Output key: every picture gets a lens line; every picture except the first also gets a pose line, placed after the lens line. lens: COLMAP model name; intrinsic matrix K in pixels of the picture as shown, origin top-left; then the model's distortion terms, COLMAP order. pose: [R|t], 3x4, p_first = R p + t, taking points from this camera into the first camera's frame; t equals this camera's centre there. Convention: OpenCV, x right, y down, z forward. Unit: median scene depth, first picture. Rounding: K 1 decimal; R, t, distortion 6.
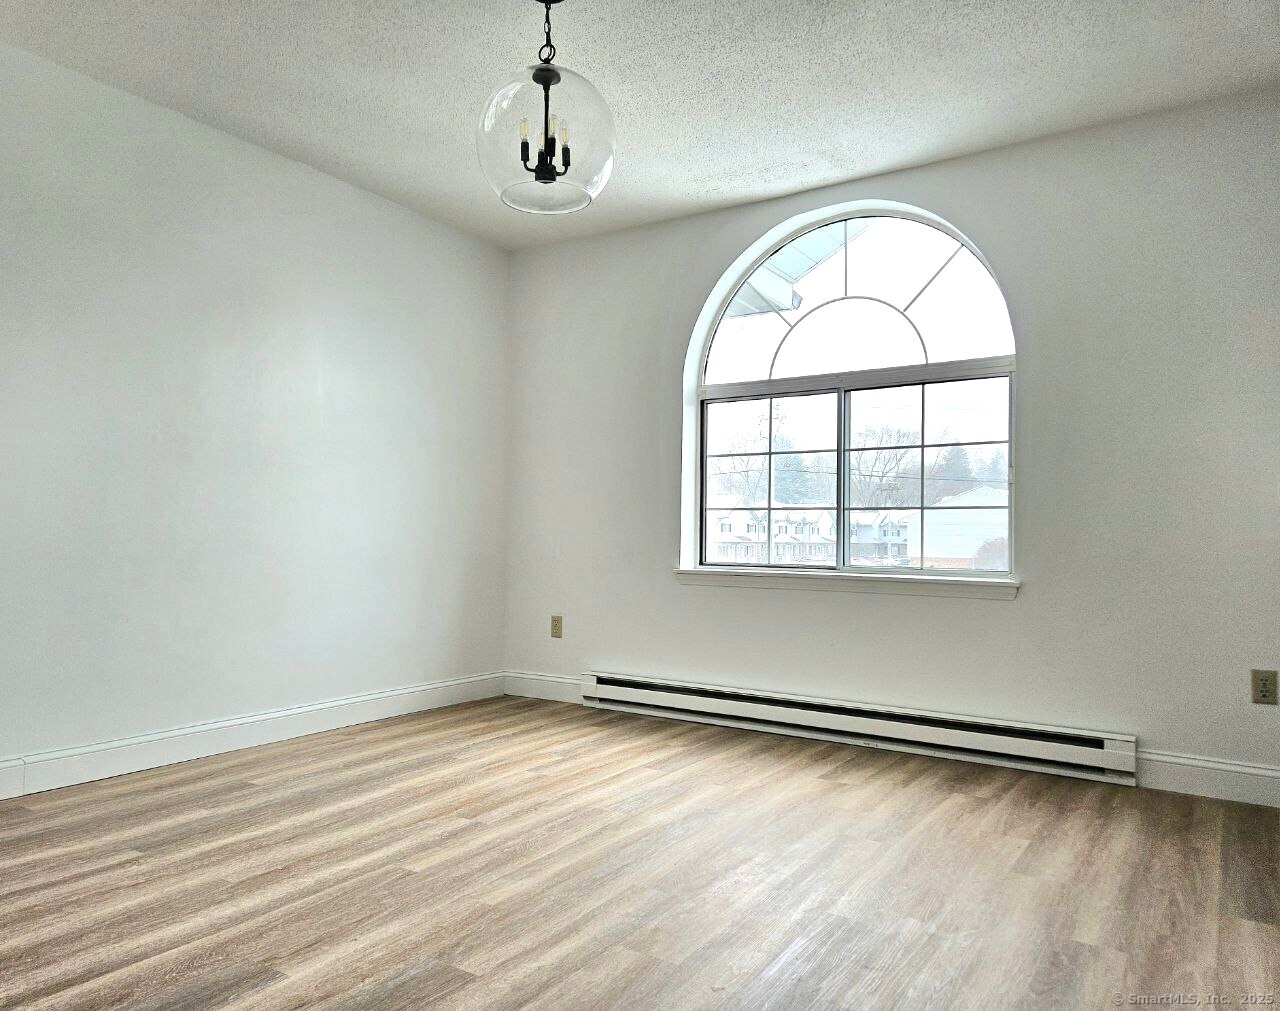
lens RADIAL K [[904.8, 0, 628.8], [0, 904.8, 508.6], [0, 0, 1]] dist [0.043619, -0.022501]
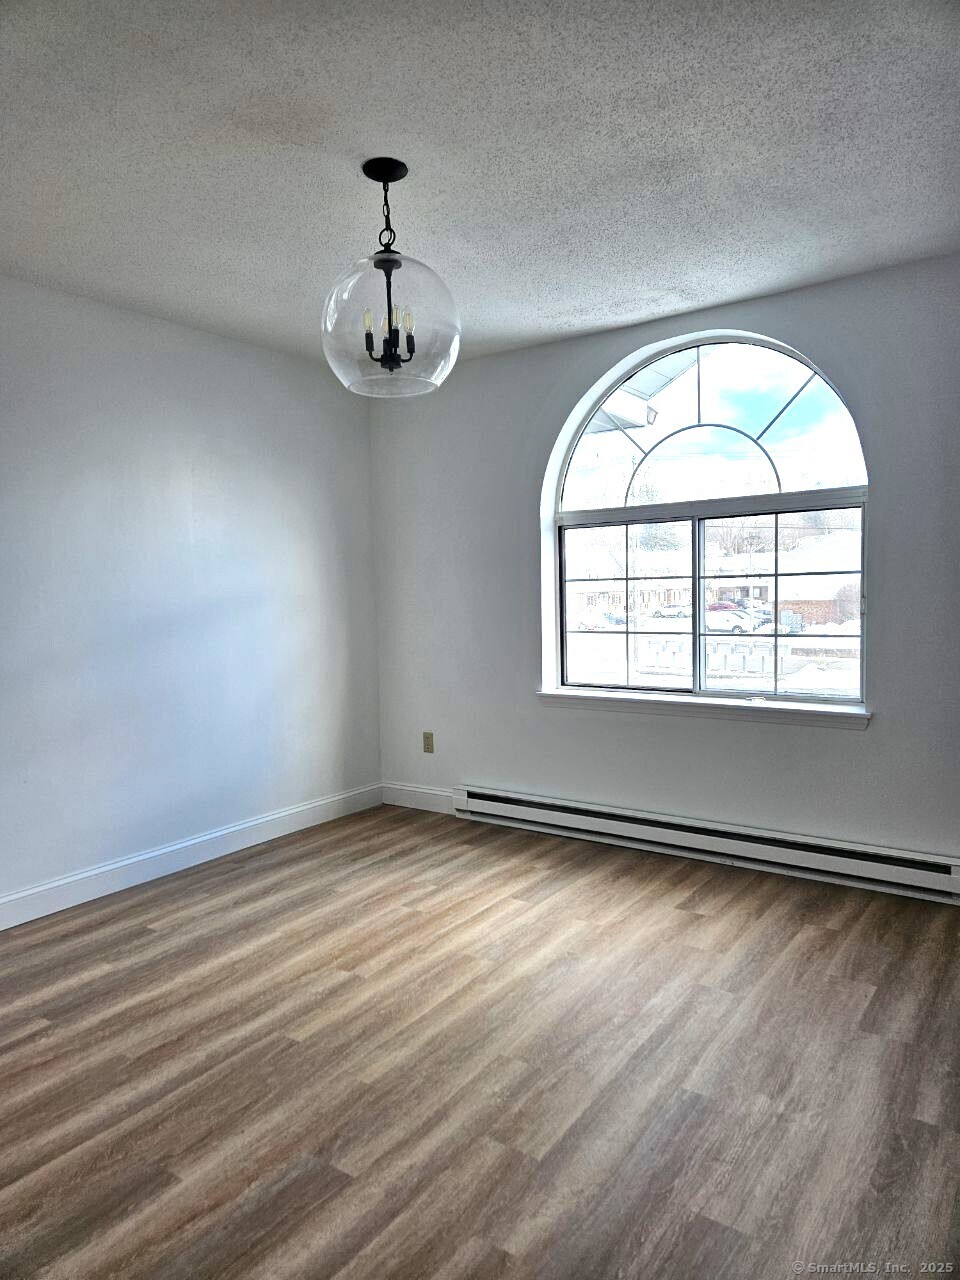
lens RADIAL K [[852.3, 0, 474.6], [0, 852.3, 638.0], [0, 0, 1]] dist [0.060311, -0.049485]
pose [[0.998867, -0.032862, -0.034413, 0.022717], [0.035934, 0.995032, 0.092842, -0.145737], [0.031191, -0.093973, 0.995086, 0.031119]]
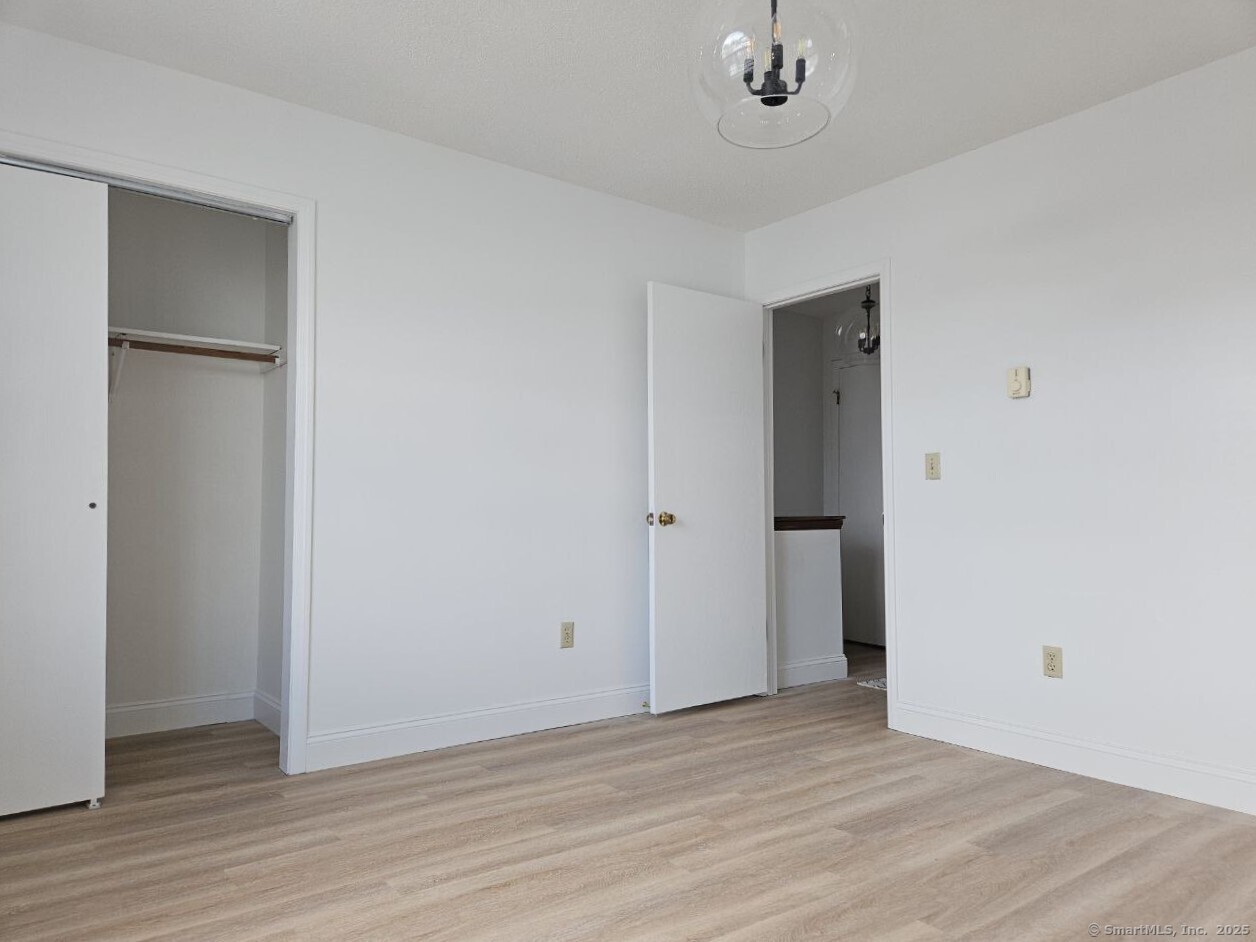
lens RADIAL K [[836.3, 0, 641.4], [0, 836.3, 476.6], [0, 0, 1]] dist [0.060311, -0.049485]
pose [[-0.947128, 0.002011, 0.320850, -0.214824], [-0.023085, 0.996962, -0.074392, 0.032294], [-0.320024, -0.077865, -0.944204, 1.678839]]
